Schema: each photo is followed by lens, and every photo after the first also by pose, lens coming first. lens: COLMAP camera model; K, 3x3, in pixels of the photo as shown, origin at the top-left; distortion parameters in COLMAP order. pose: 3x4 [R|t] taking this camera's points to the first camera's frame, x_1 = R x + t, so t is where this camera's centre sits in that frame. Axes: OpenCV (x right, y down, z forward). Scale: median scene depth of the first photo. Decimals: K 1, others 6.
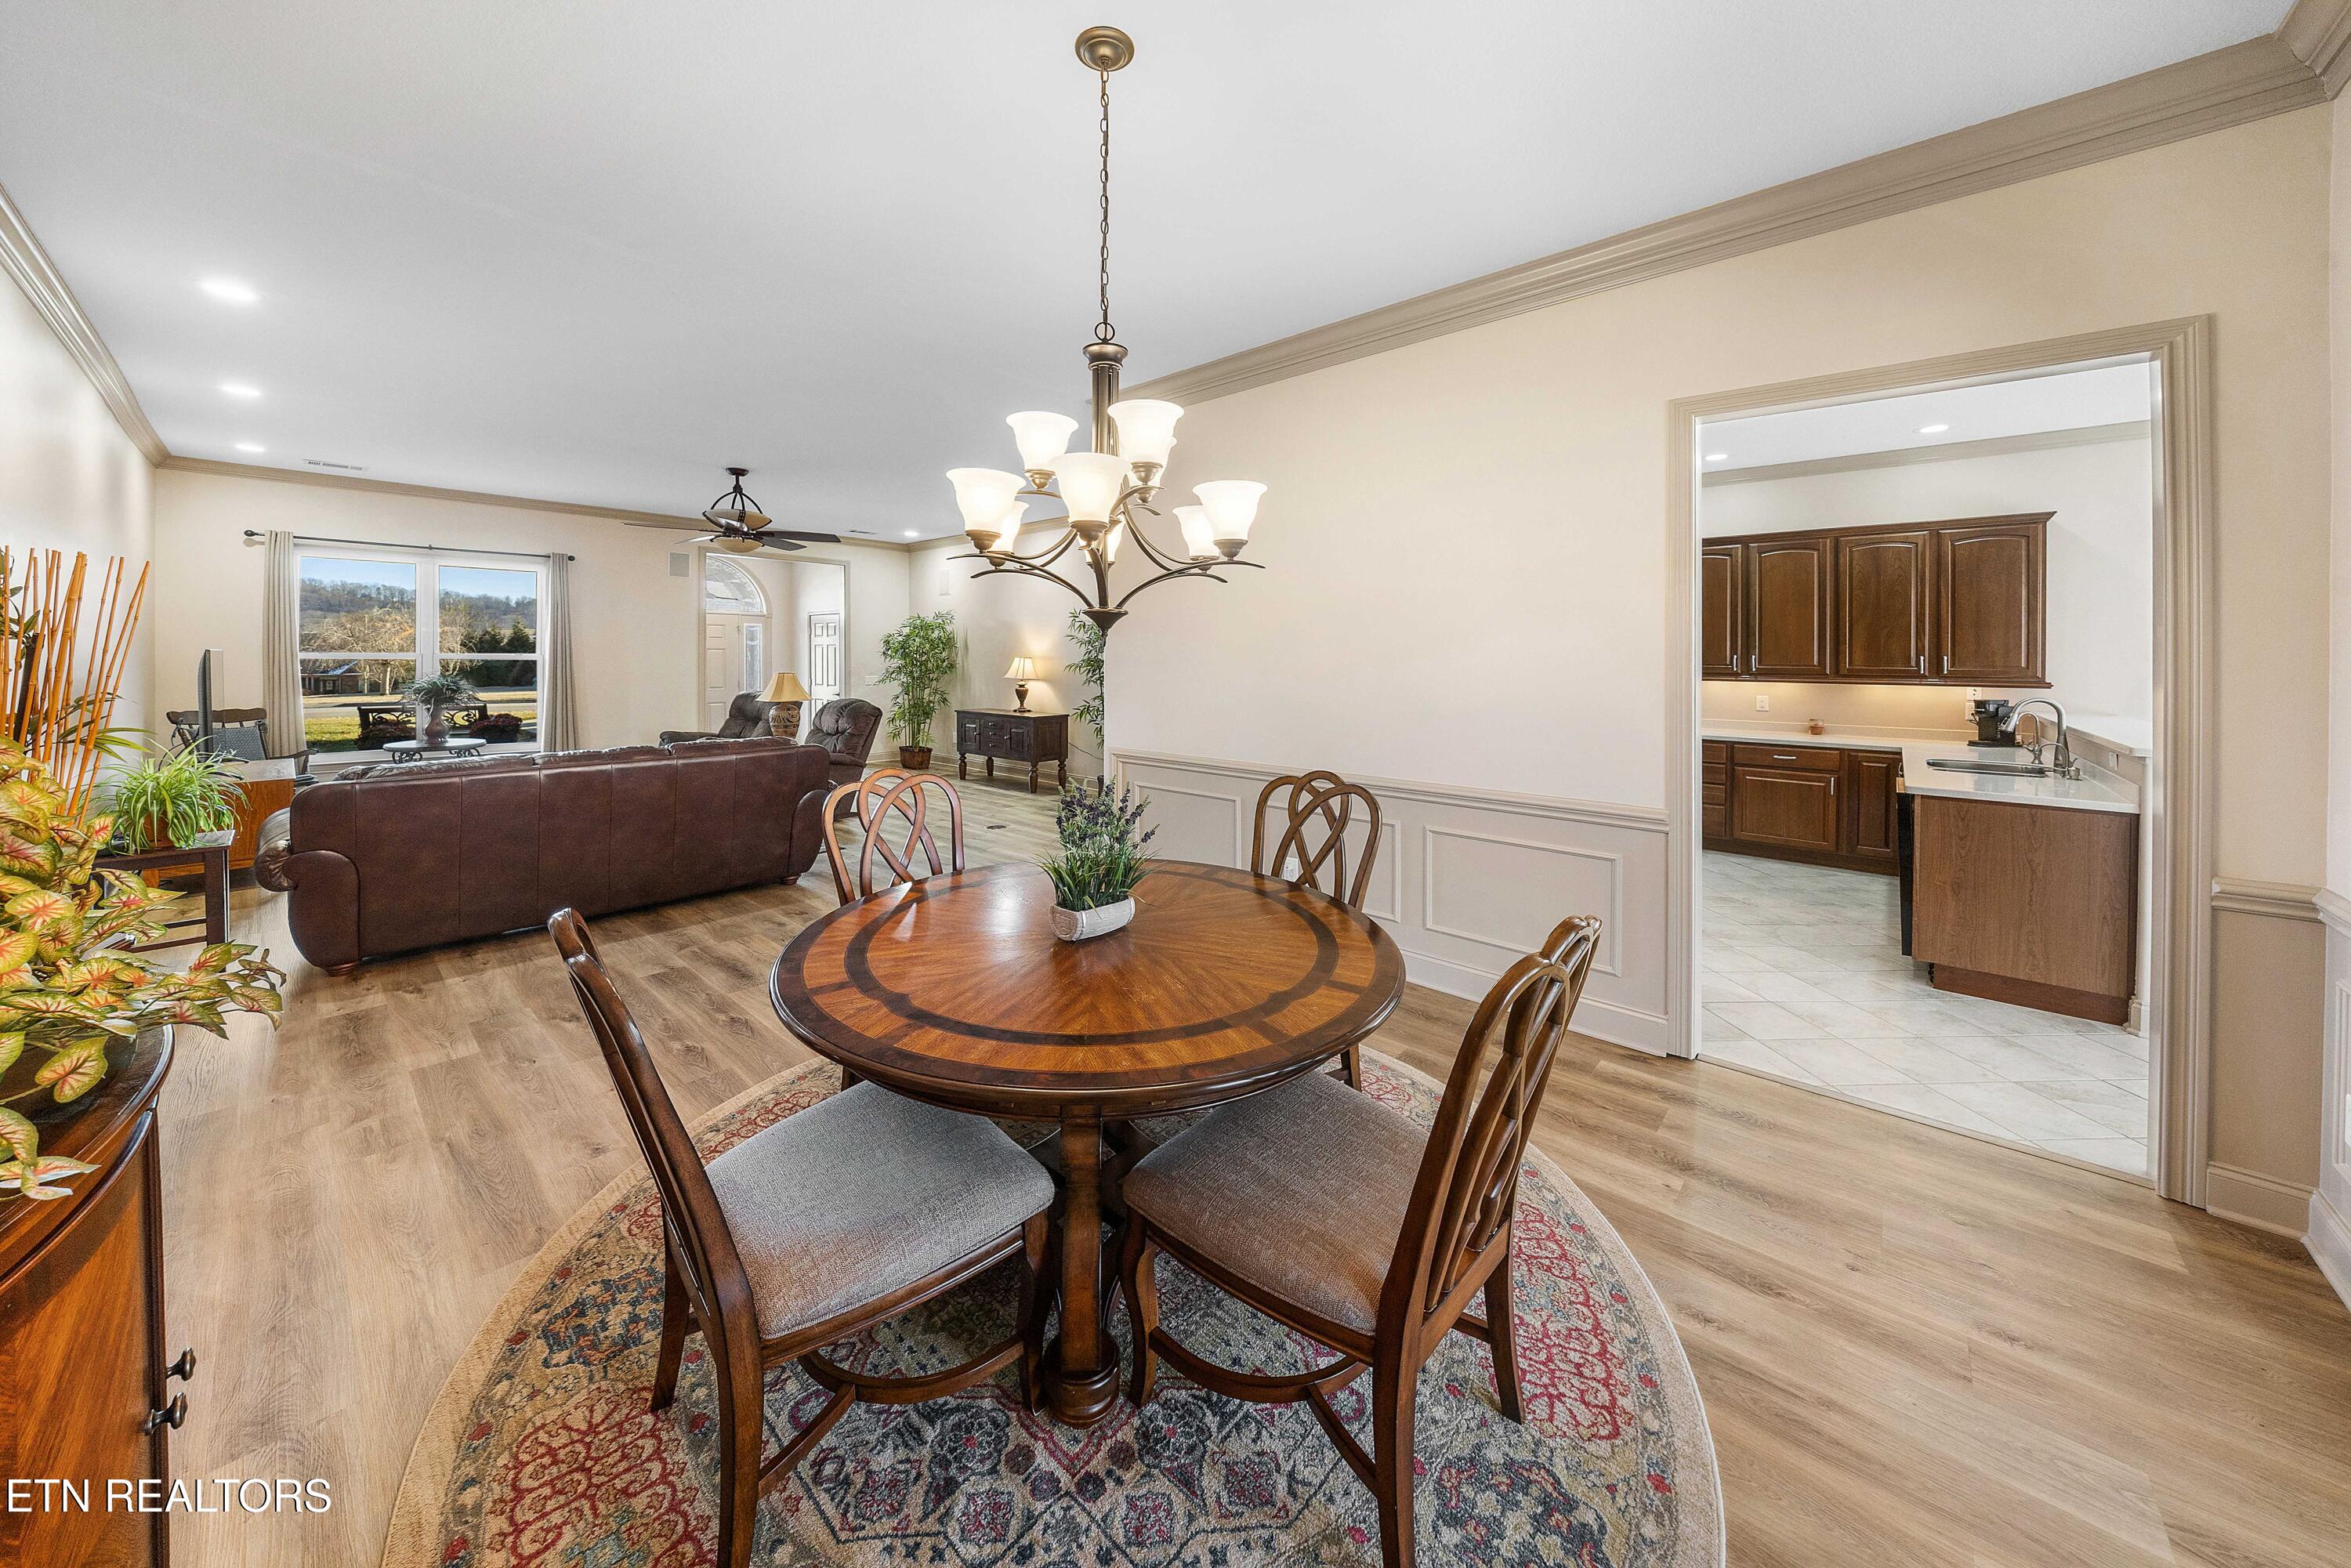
lens RADIAL K [[772.5, 0, 1162.8], [0, 772.5, 672.4], [0, 0, 1]] dist [0.000272, 0.000030]
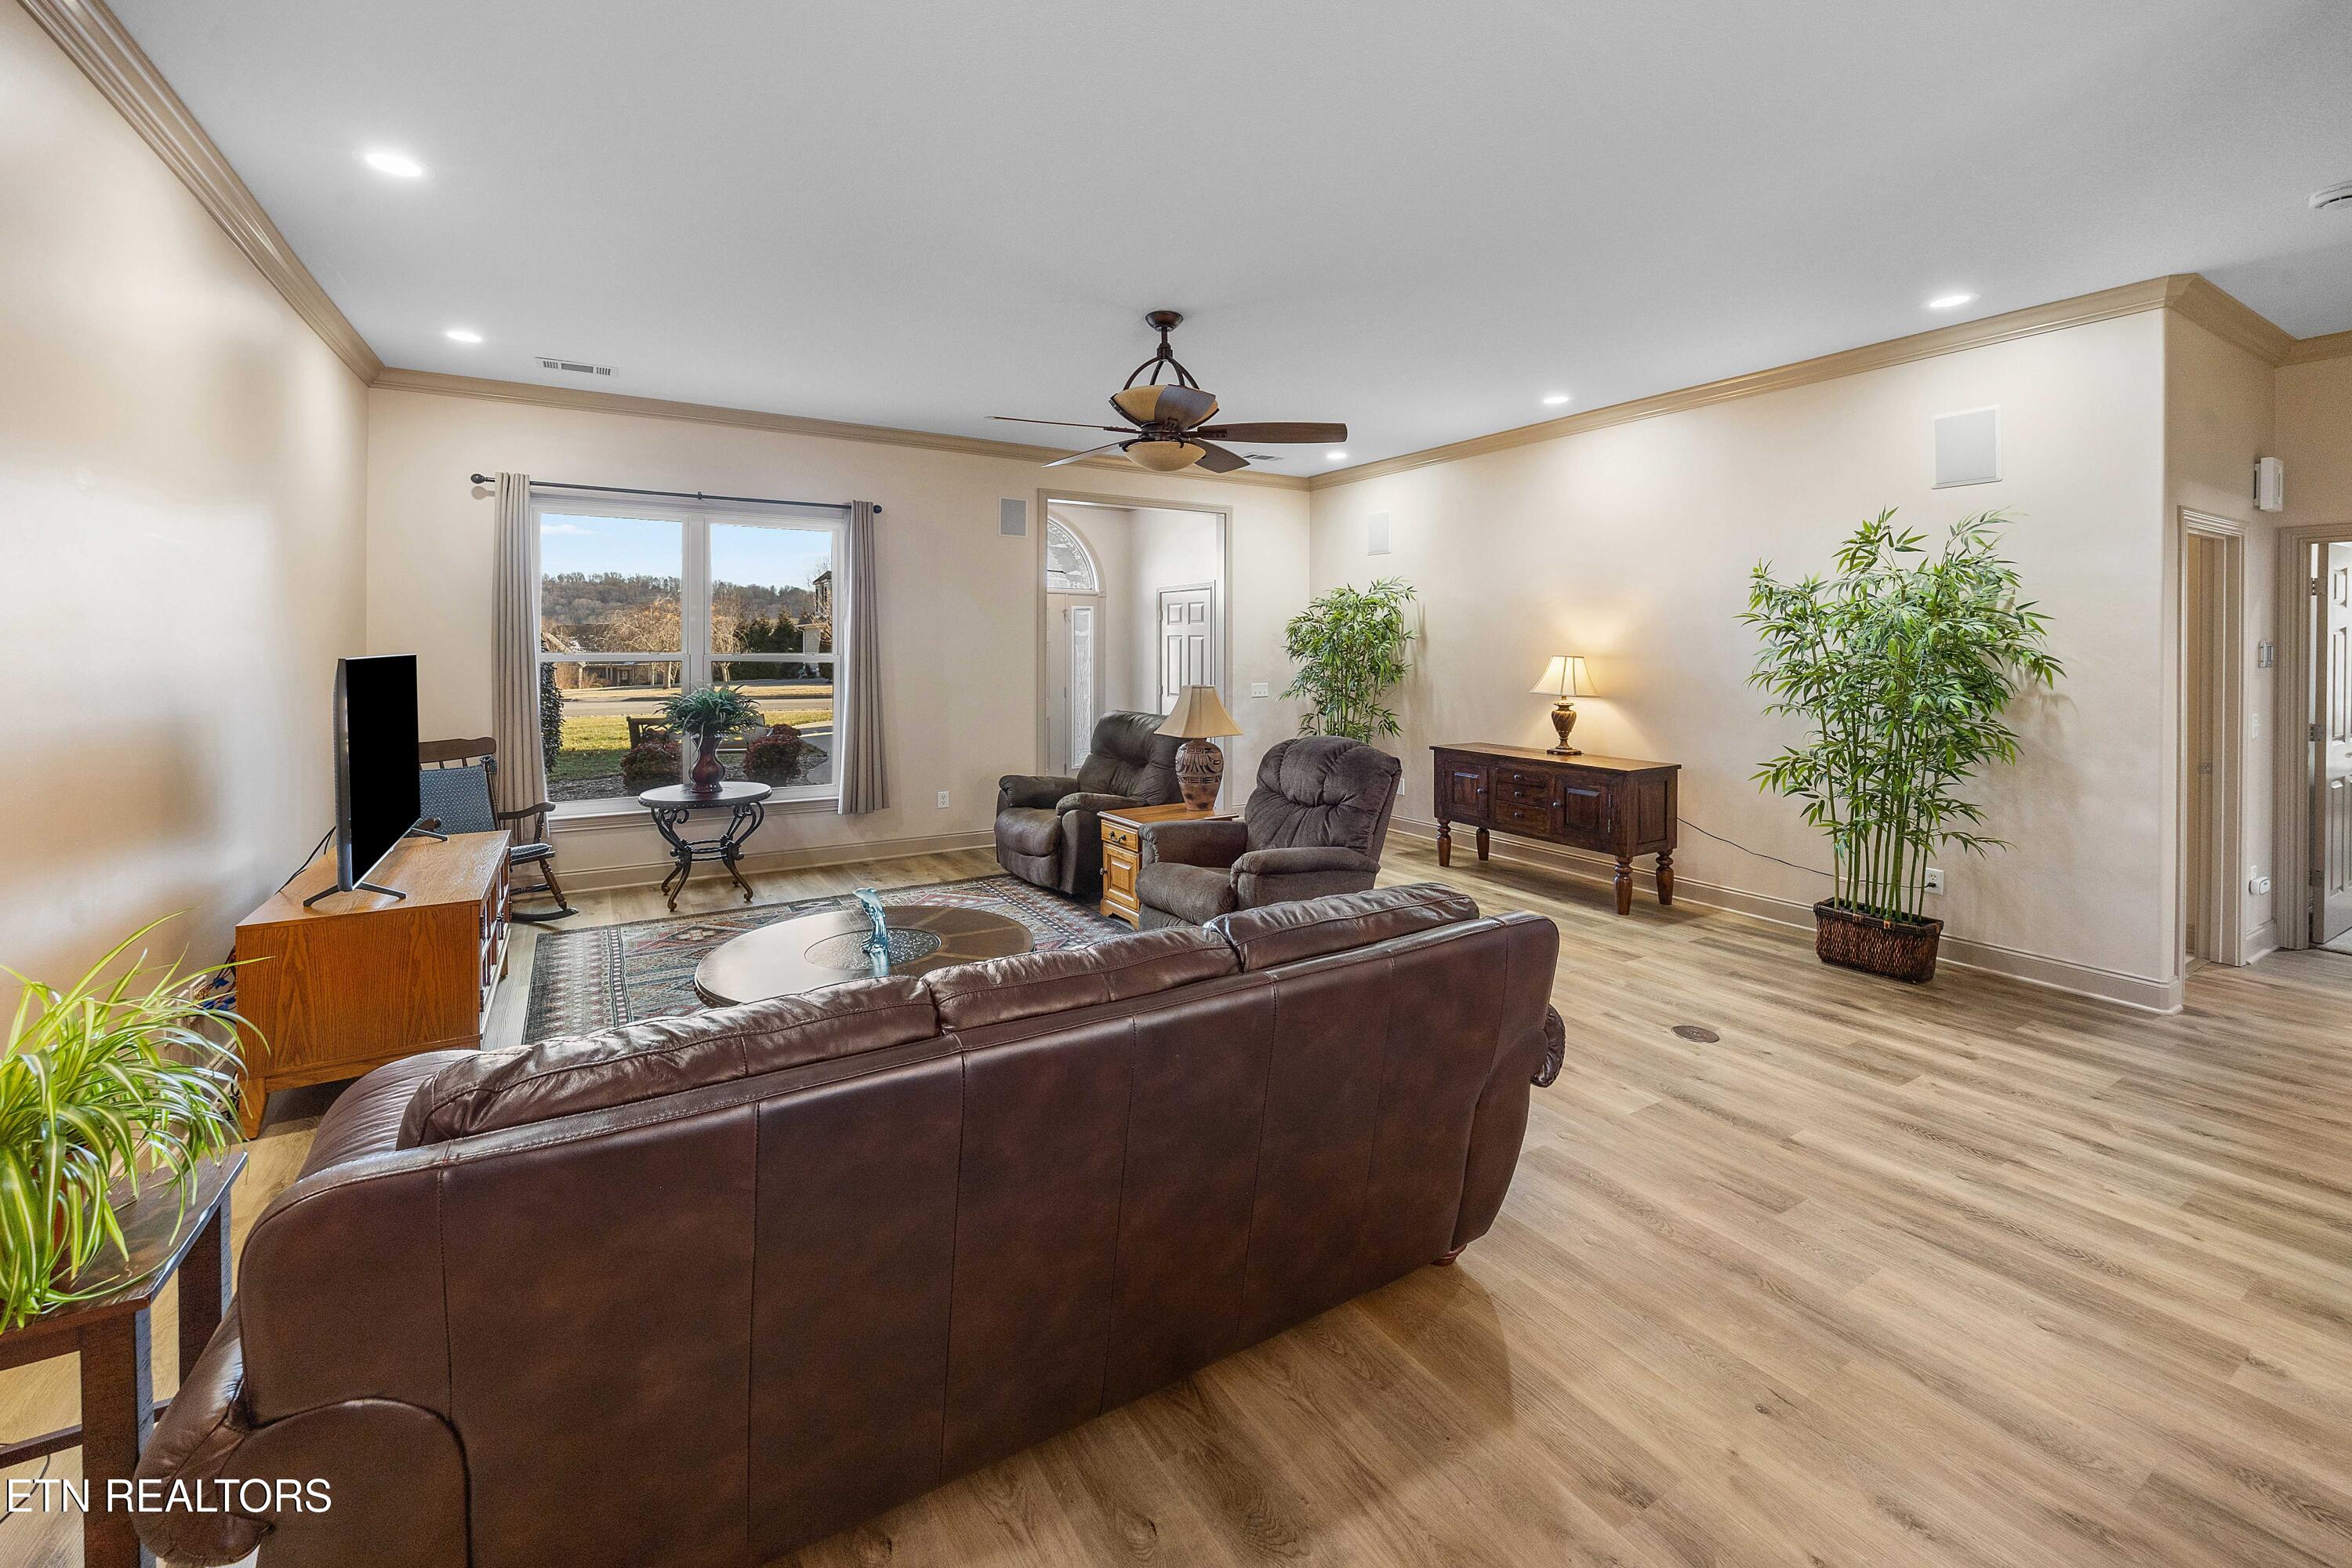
lens RADIAL K [[934.2, 0, 1181.6], [0, 934.2, 662.9], [0, 0, 1]] dist [0.030939, -0.000036]
pose [[0.957770, 0.002694, -0.287524, -0.279435], [-0.003086, 0.999995, -0.000910, -0.014842], [0.287520, 0.001759, 0.957773, 0.300619]]
